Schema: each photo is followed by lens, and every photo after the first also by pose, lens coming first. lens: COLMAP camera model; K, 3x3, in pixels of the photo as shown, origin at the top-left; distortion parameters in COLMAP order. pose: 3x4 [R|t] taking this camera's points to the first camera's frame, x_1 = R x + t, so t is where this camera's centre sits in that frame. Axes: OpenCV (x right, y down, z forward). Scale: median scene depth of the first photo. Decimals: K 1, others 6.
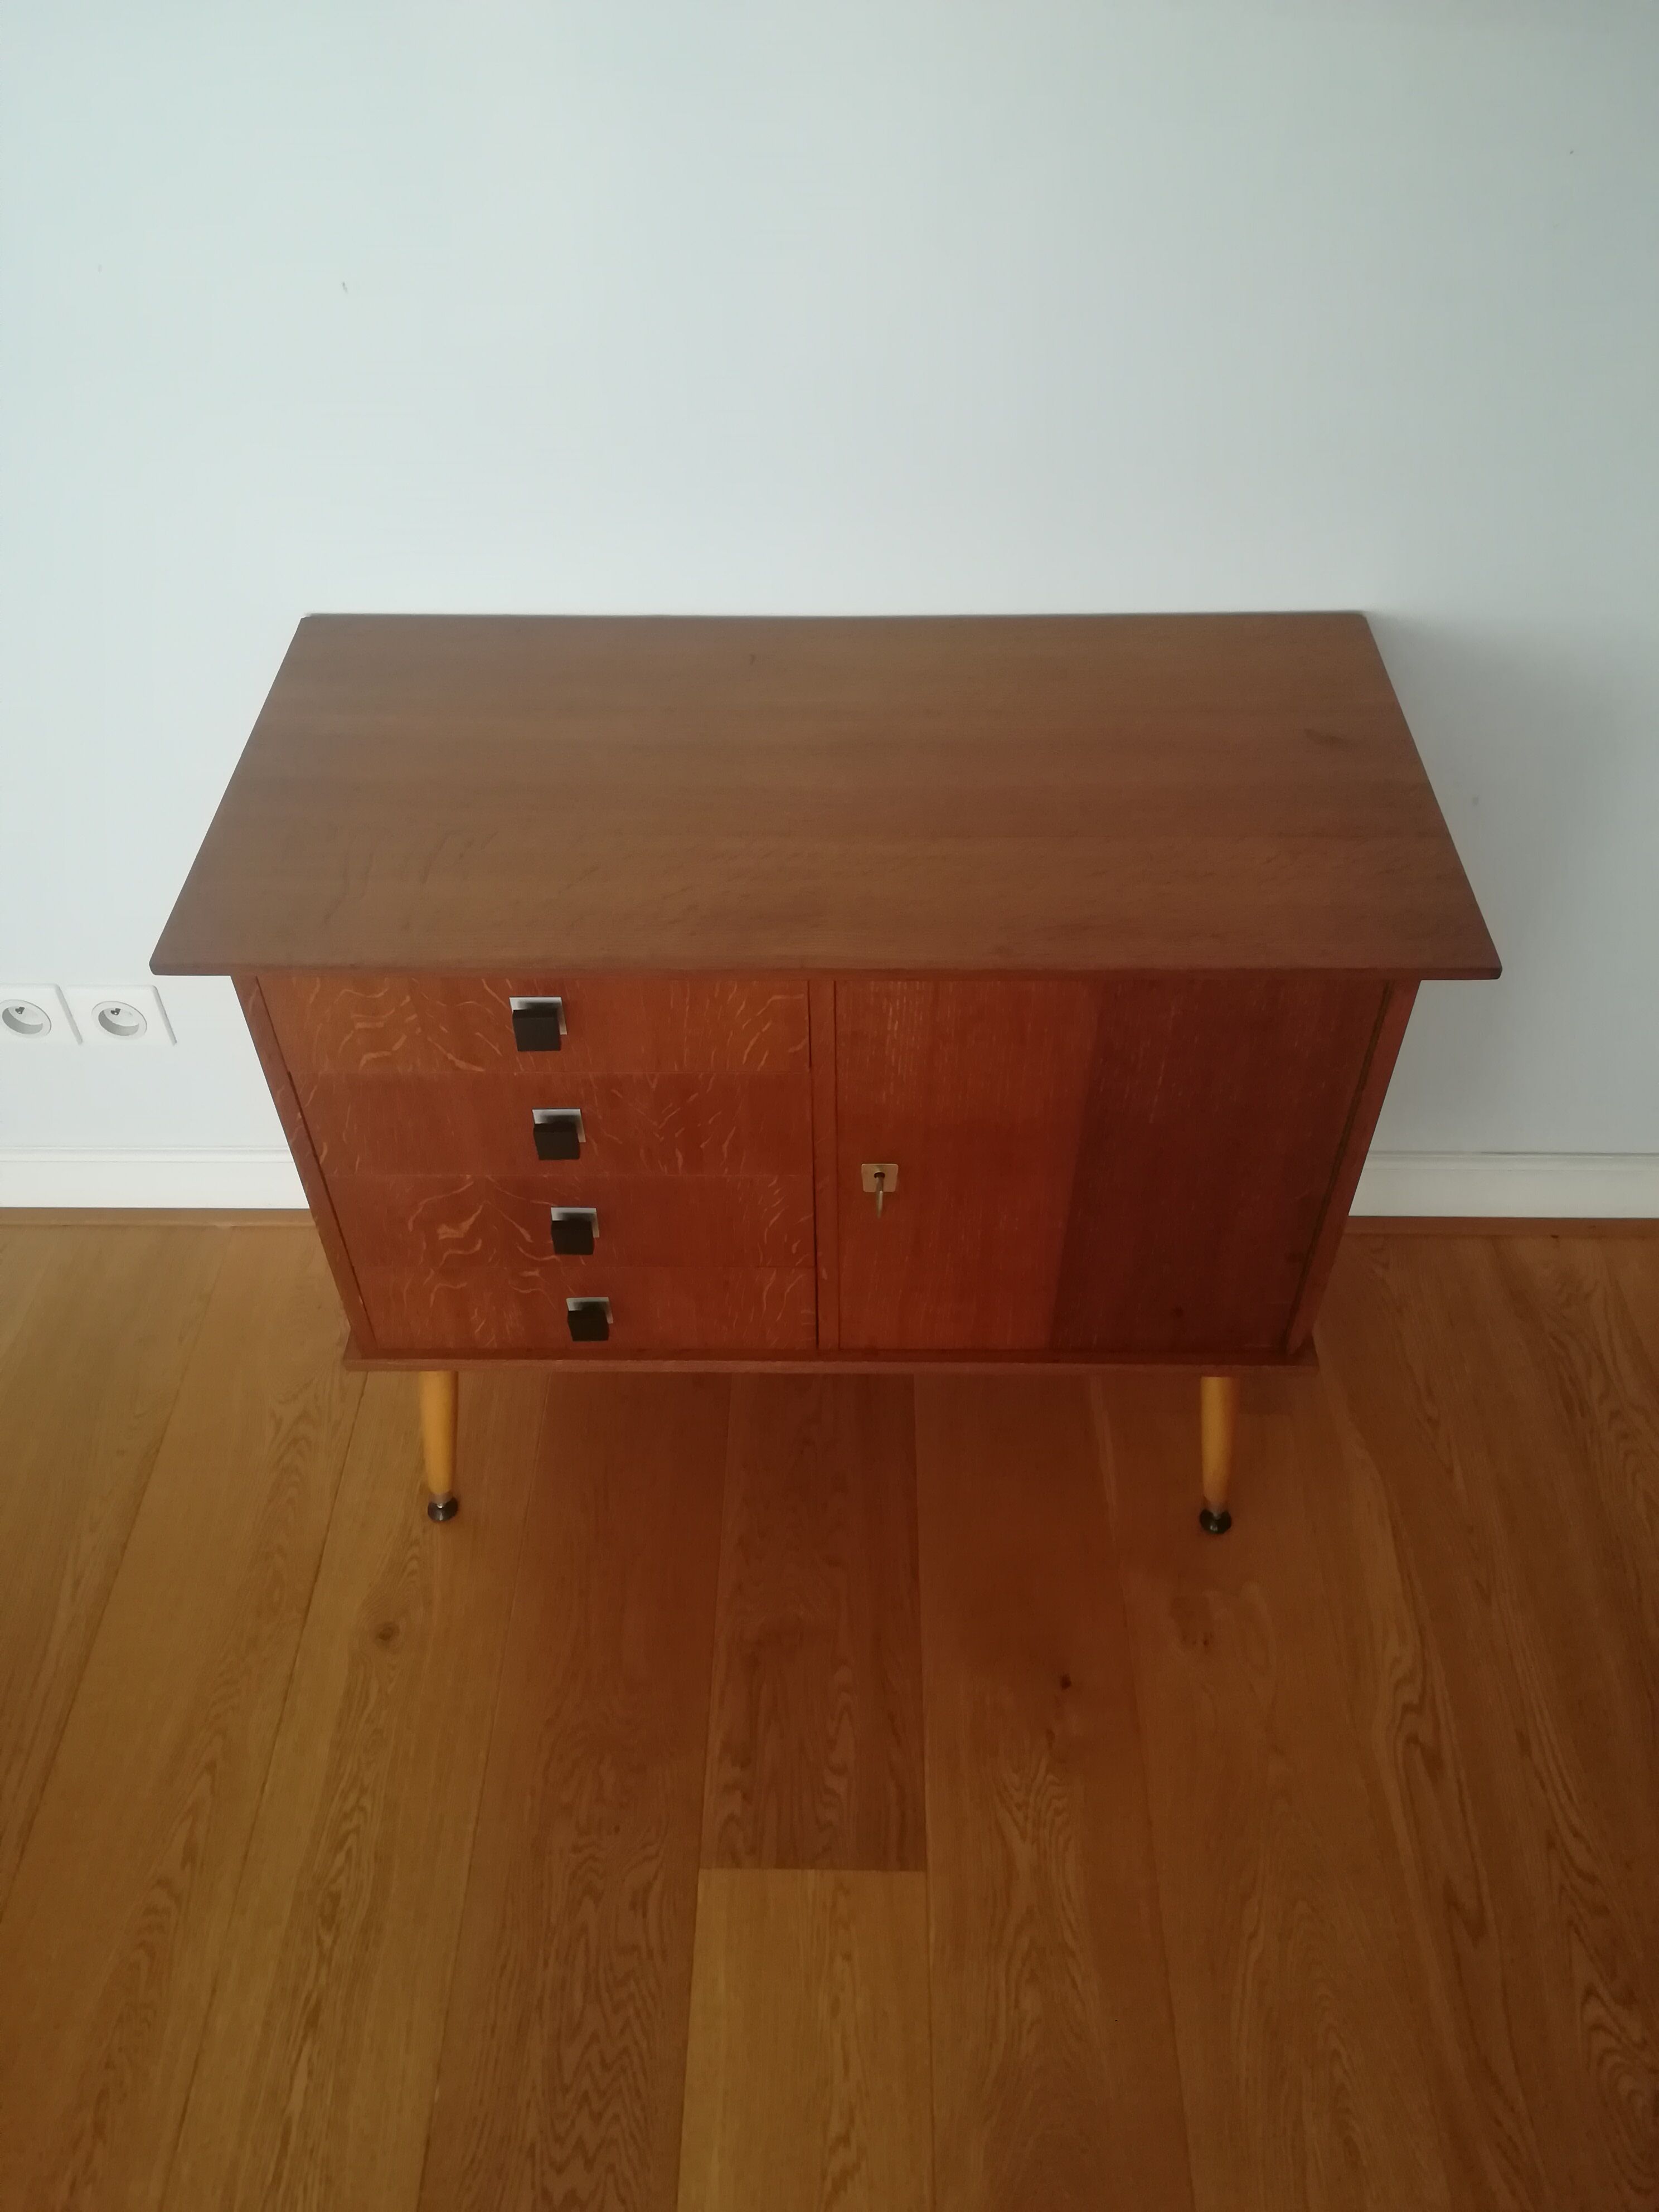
lens RADIAL K [[1739.2, 0, 833.6], [0, 1739.2, 1095.7], [0, 0, 1]] dist [0.049276, -0.065425]
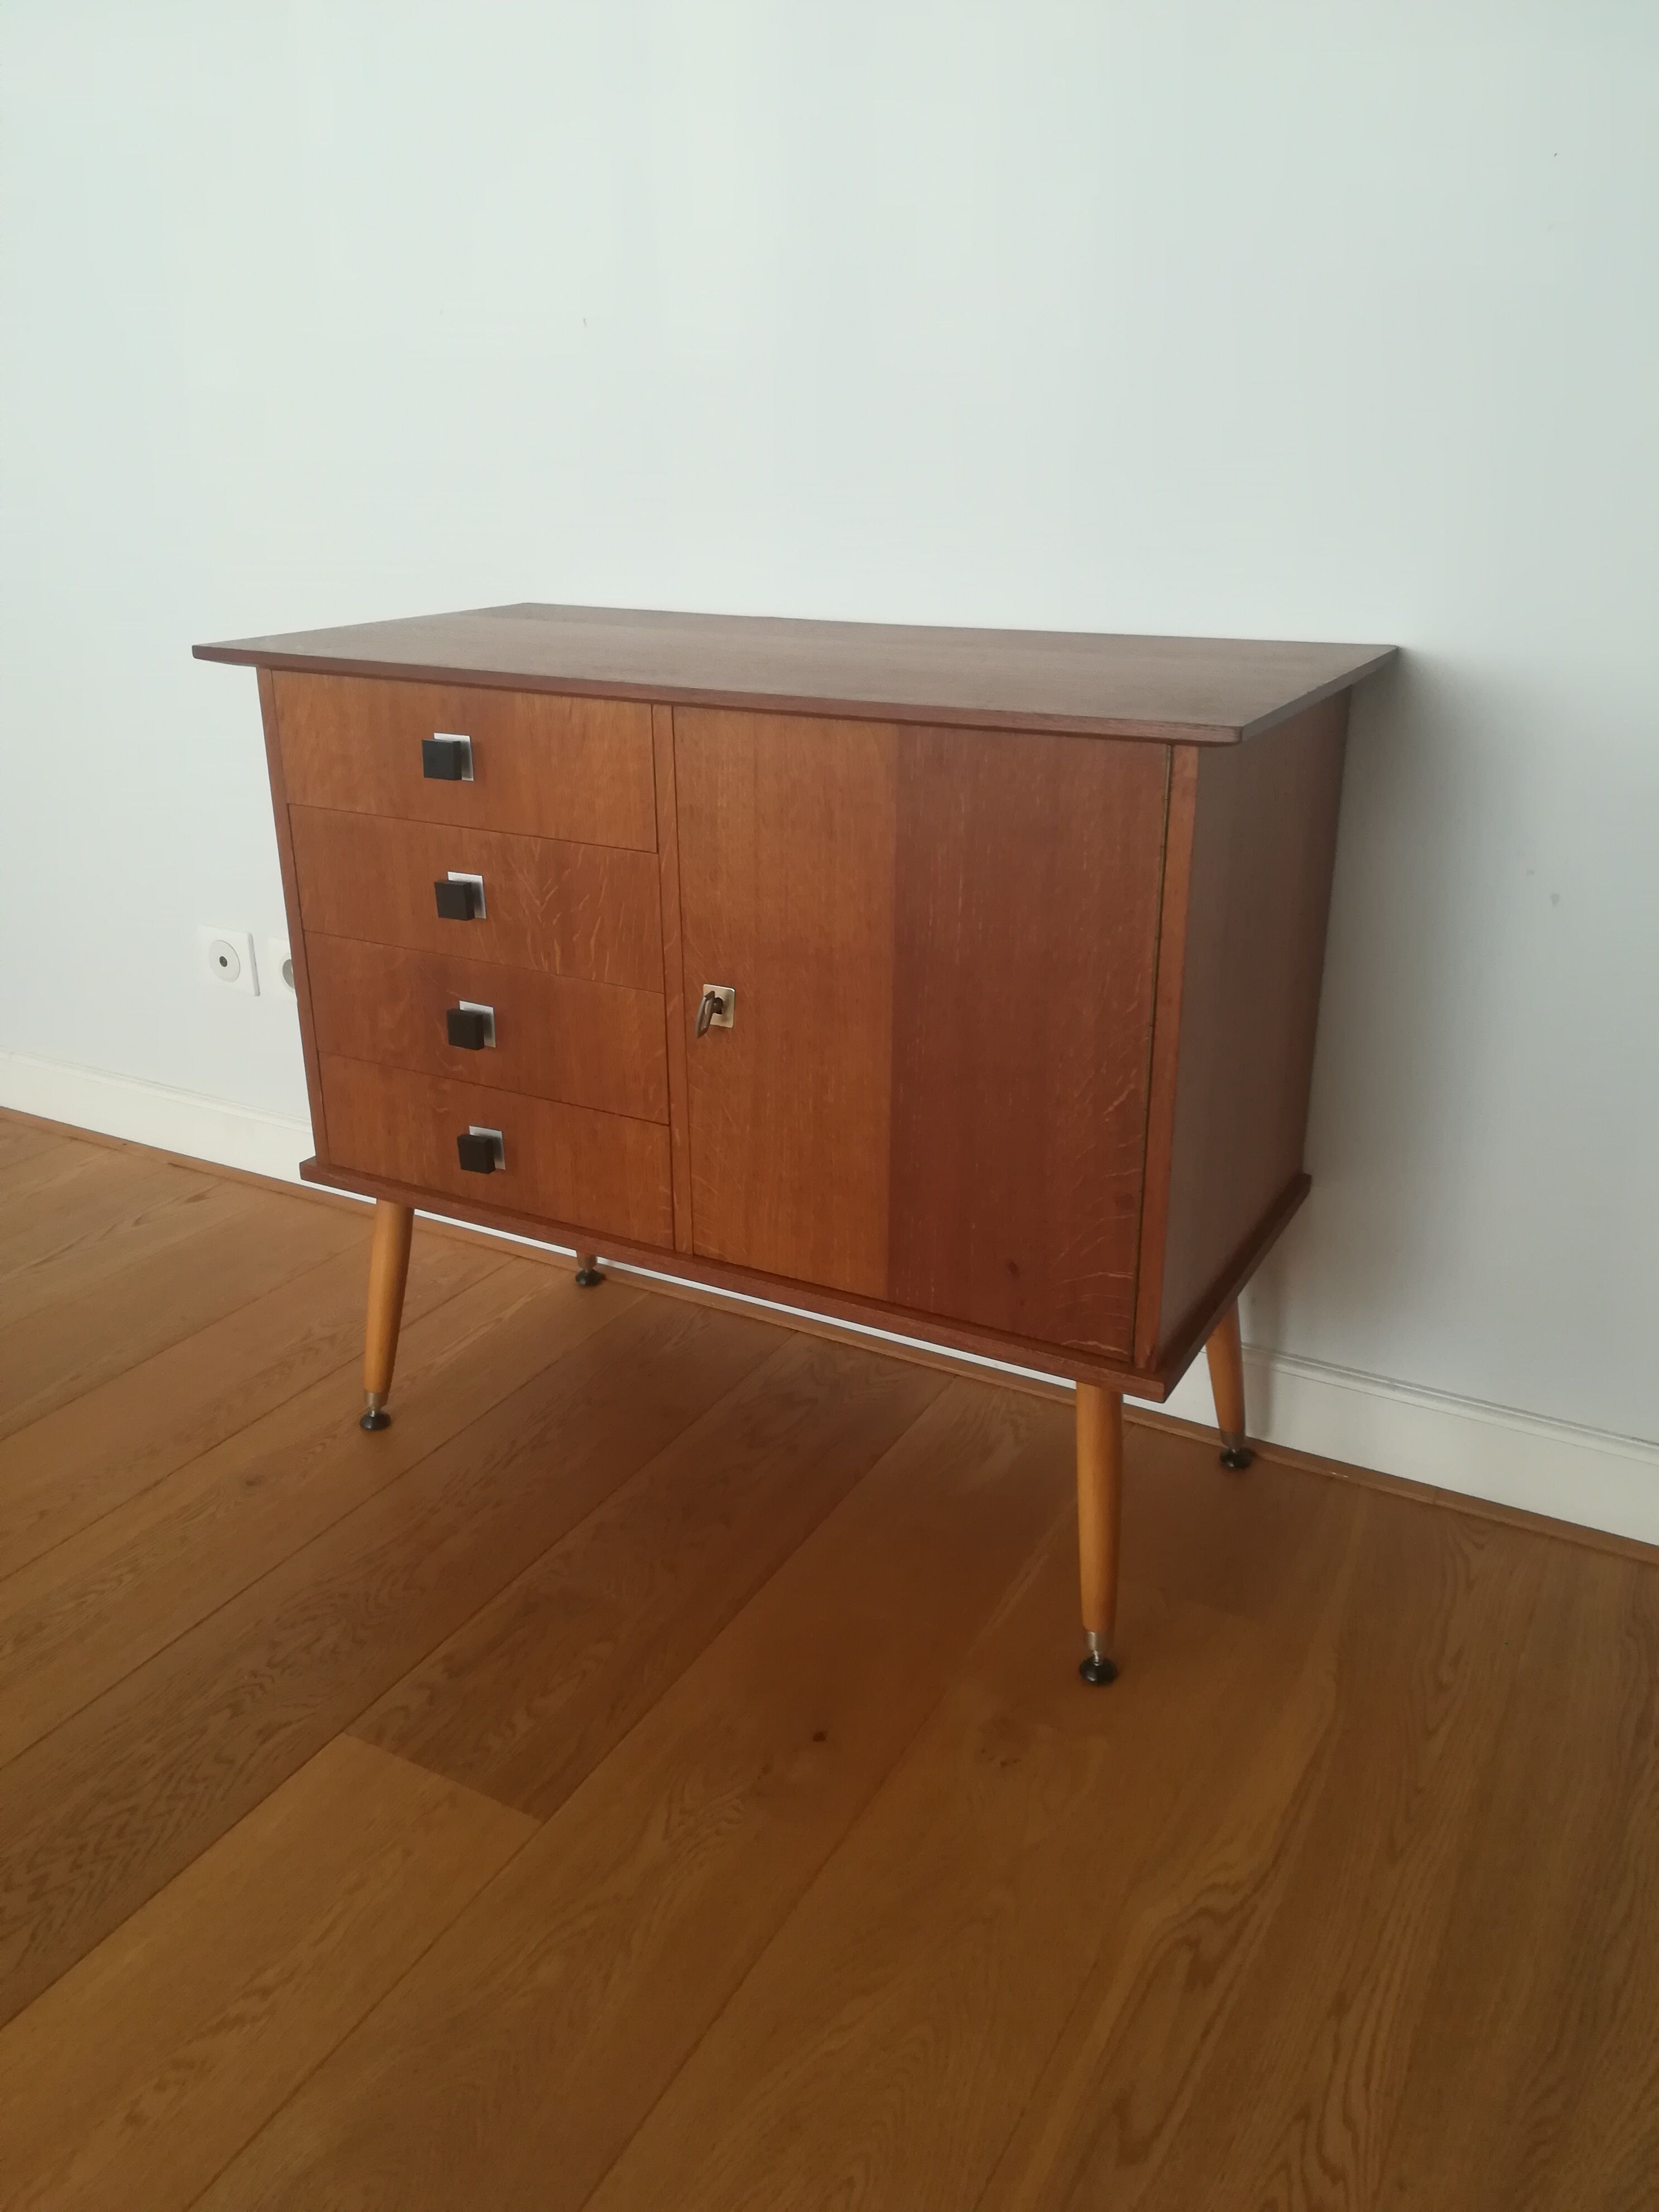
lens RADIAL K [[1739.2, 0, 818.7], [0, 1739.2, 1093.0], [0, 0, 1]] dist [0.049276, -0.065425]
pose [[0.881770, 0.172365, -0.439058, 0.483462], [-0.337021, 0.881469, -0.330800, 0.371411], [0.329998, 0.439661, 0.835344, 0.187522]]
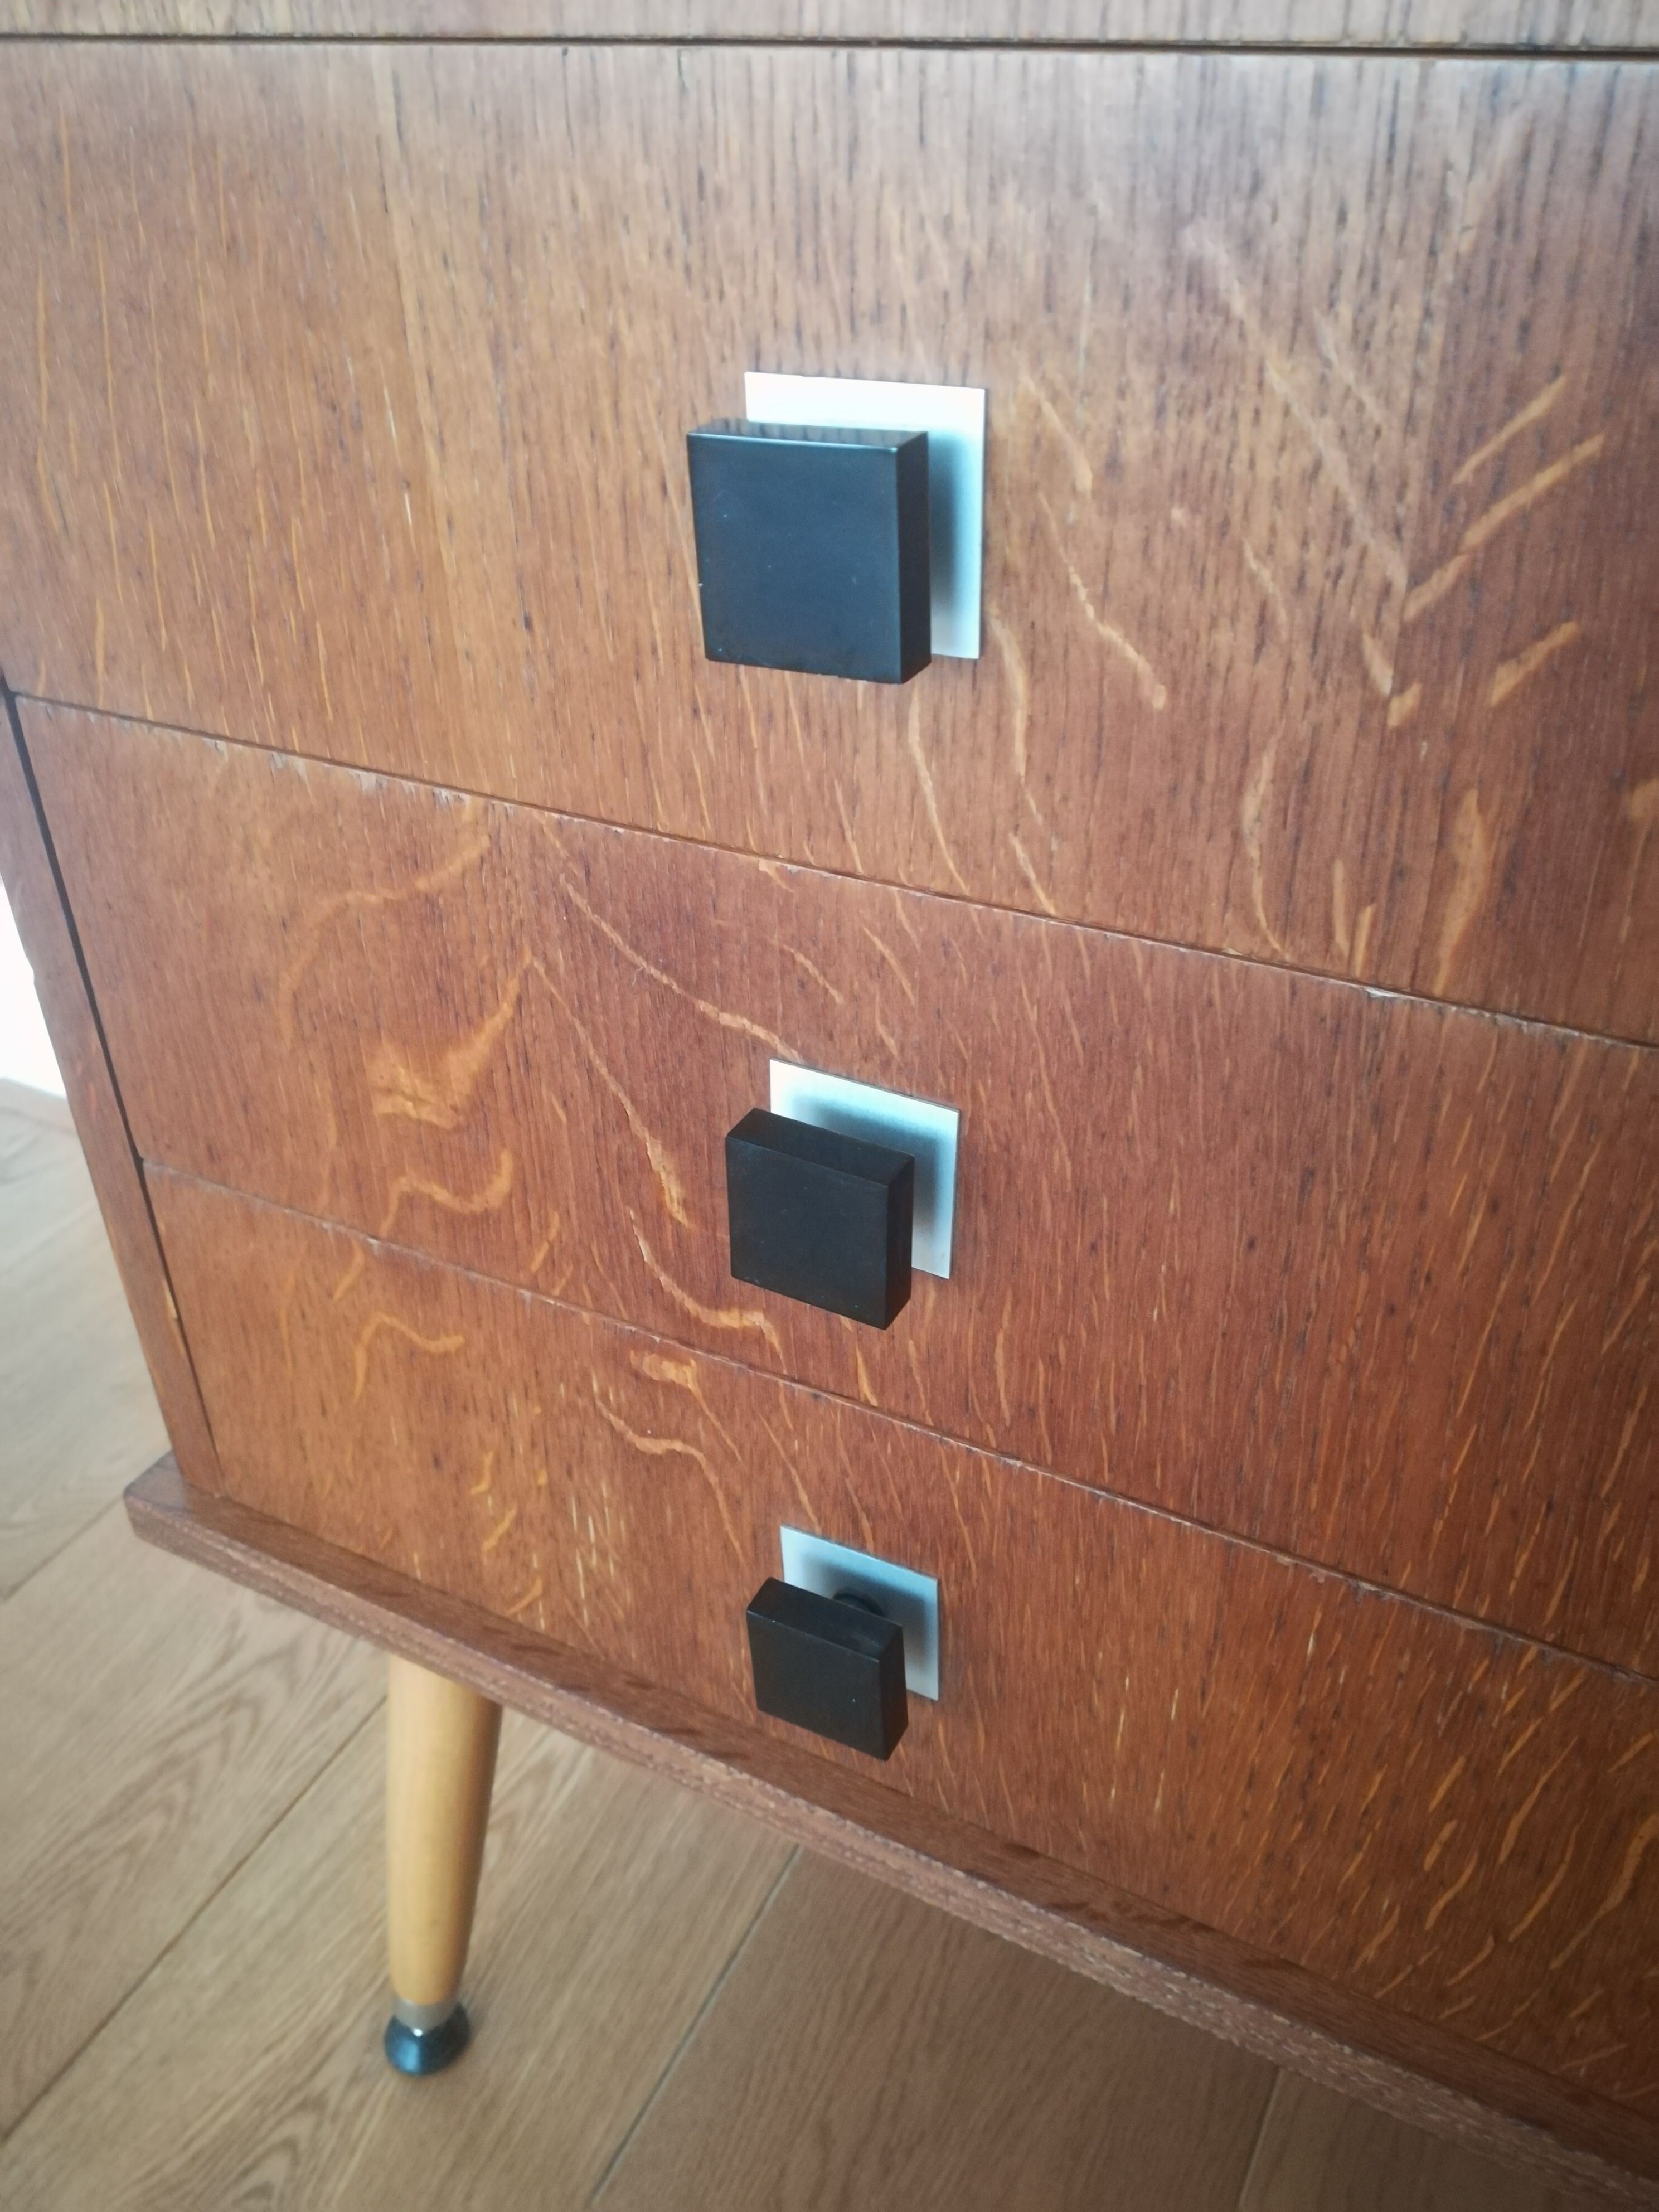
lens RADIAL K [[1739.2, 0, 821.1], [0, 1739.2, 1087.3], [0, 0, 1]] dist [0.049276, -0.065425]
pose [[0.893437, 0.240111, -0.379627, -0.068047], [-0.314857, 0.937525, -0.148025, 0.092206], [0.320367, 0.251779, 0.913221, 0.753251]]
